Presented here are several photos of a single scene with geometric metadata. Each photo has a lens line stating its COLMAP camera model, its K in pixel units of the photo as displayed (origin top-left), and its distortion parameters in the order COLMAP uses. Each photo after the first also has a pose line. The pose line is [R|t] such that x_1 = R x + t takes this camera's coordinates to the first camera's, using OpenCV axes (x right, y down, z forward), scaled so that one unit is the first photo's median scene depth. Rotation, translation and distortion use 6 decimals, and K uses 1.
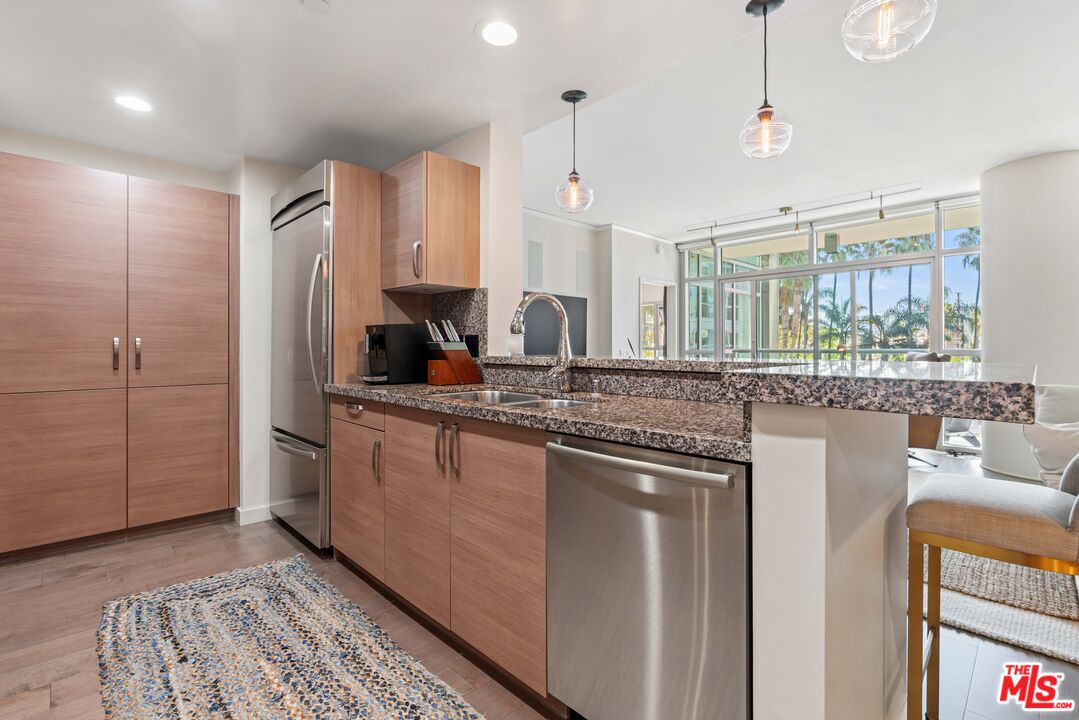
lens RADIAL K [[496.8, 0, 543.8], [0, 496.8, 349.6], [0, 0, 1]] dist [-0.001800, -0.000069]
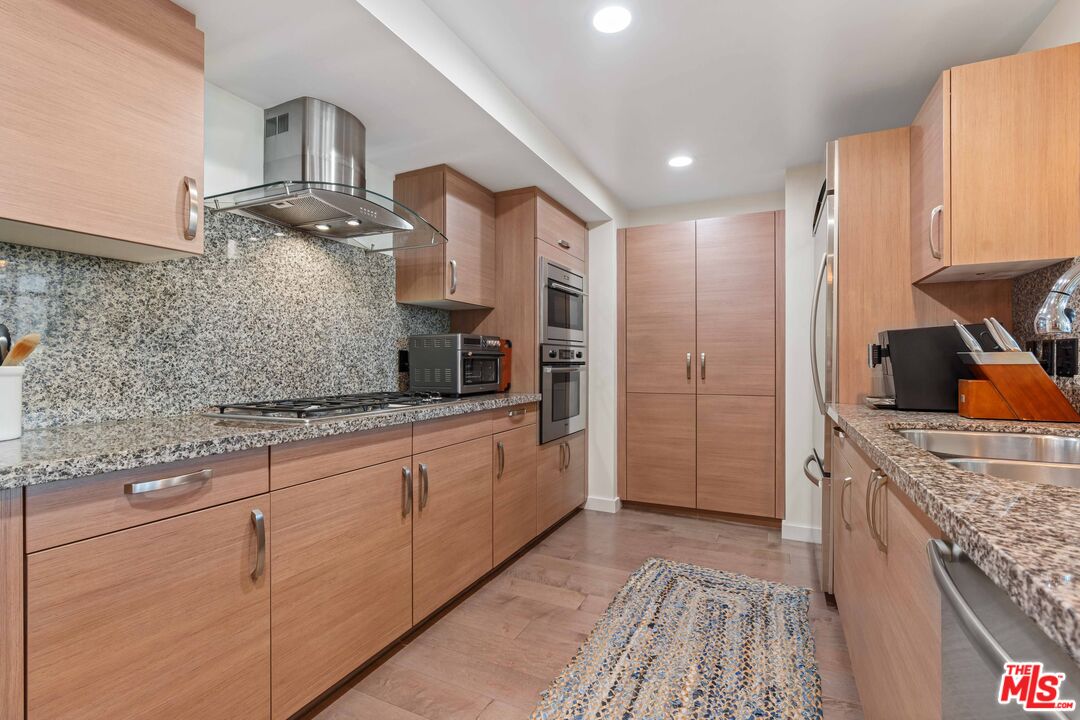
lens RADIAL K [[497.2, 0, 543.7], [0, 497.2, 366.4], [0, 0, 1]] dist [-0.001800, -0.000069]
pose [[0.349864, 0.008600, -0.936761, 0.208213], [-0.003828, 0.999963, 0.007751, 0.001037], [0.936793, 0.000874, 0.349884, 0.254044]]
